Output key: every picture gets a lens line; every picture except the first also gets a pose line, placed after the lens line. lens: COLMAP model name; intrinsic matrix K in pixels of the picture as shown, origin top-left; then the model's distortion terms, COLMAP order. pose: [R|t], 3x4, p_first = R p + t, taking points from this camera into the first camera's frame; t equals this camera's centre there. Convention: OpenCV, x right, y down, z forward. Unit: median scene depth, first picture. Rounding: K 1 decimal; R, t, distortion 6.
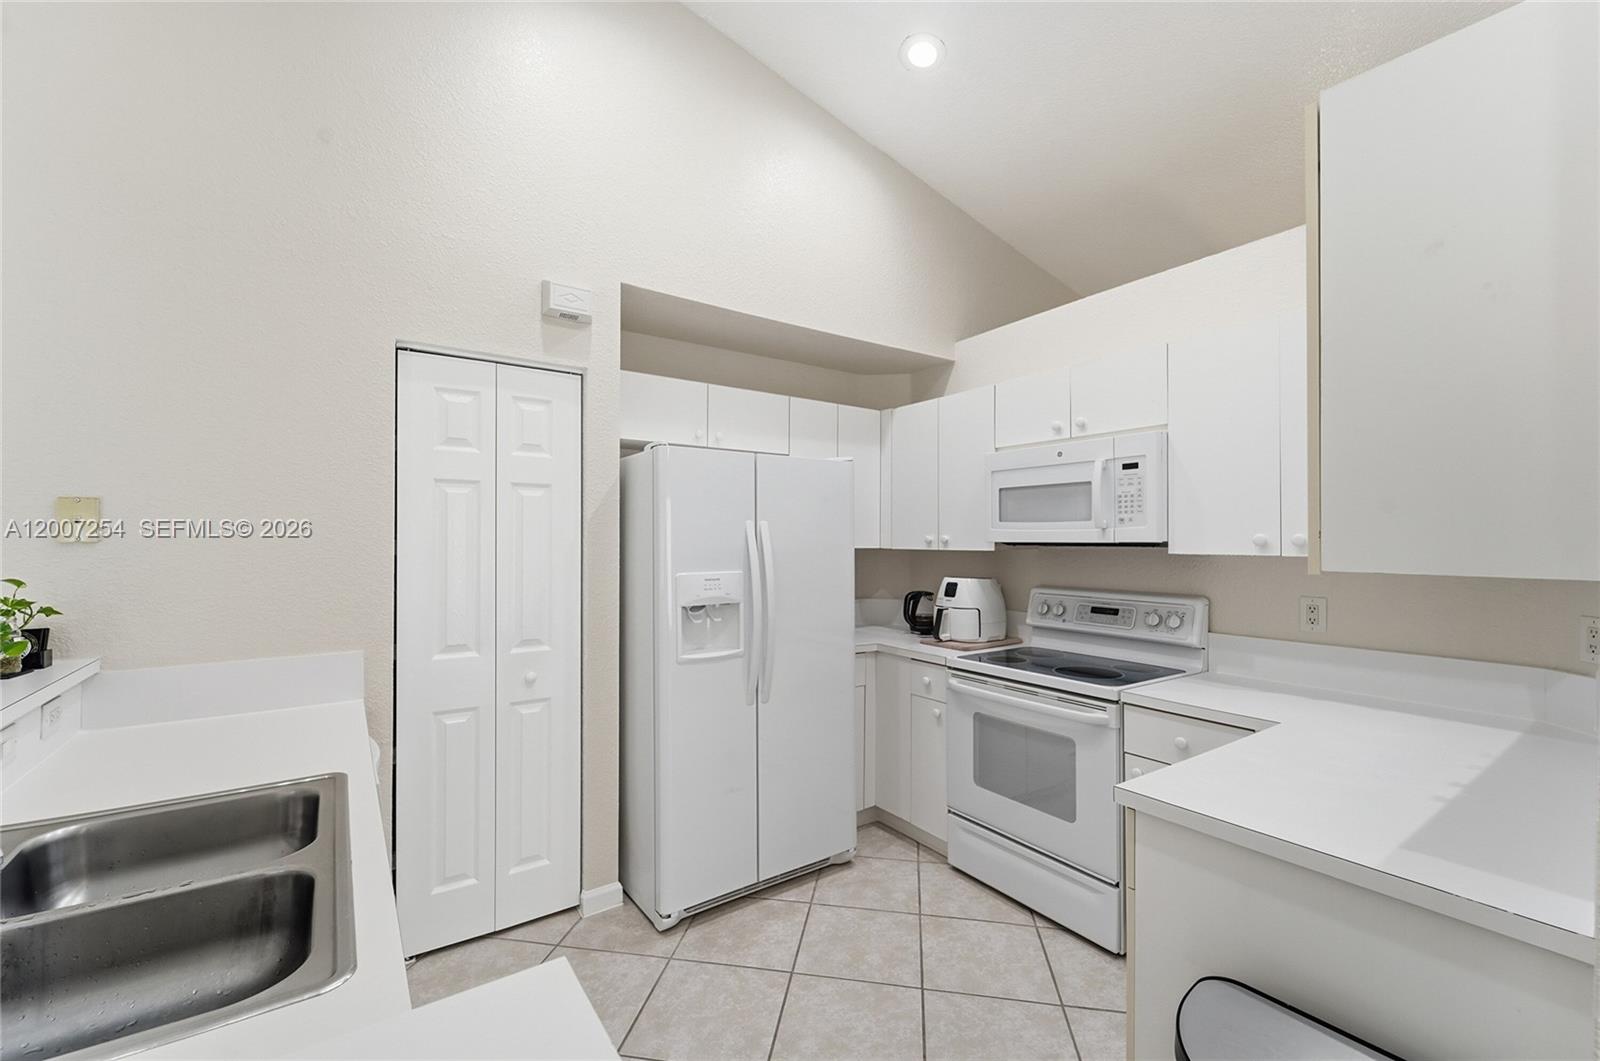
lens RADIAL K [[657.3, 0, 798.7], [0, 657.3, 537.2], [0, 0, 1]] dist [-0.000764, 0.000028]
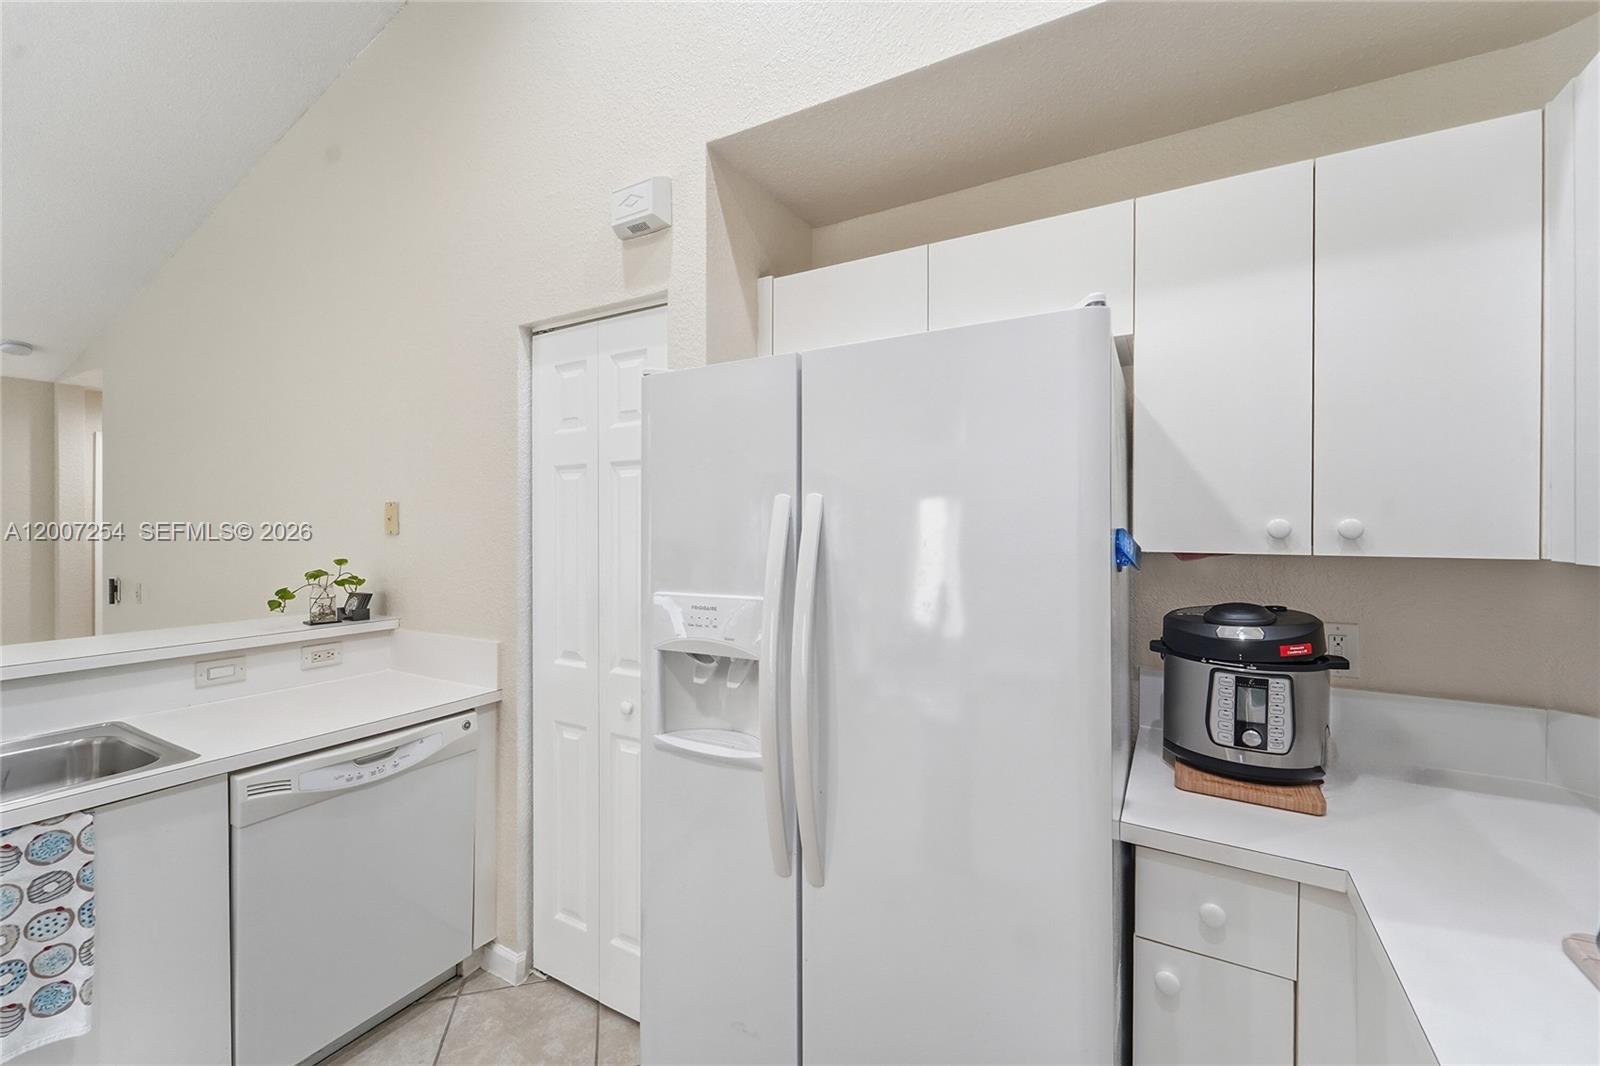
lens RADIAL K [[657.3, 0, 796.7], [0, 657.3, 529.7], [0, 0, 1]] dist [-0.000764, 0.000028]
pose [[0.422263, -0.002776, -0.906469, 0.389988], [0.005044, 0.999987, -0.000713, 0.002026], [0.906459, -0.004271, 0.422272, 0.854254]]
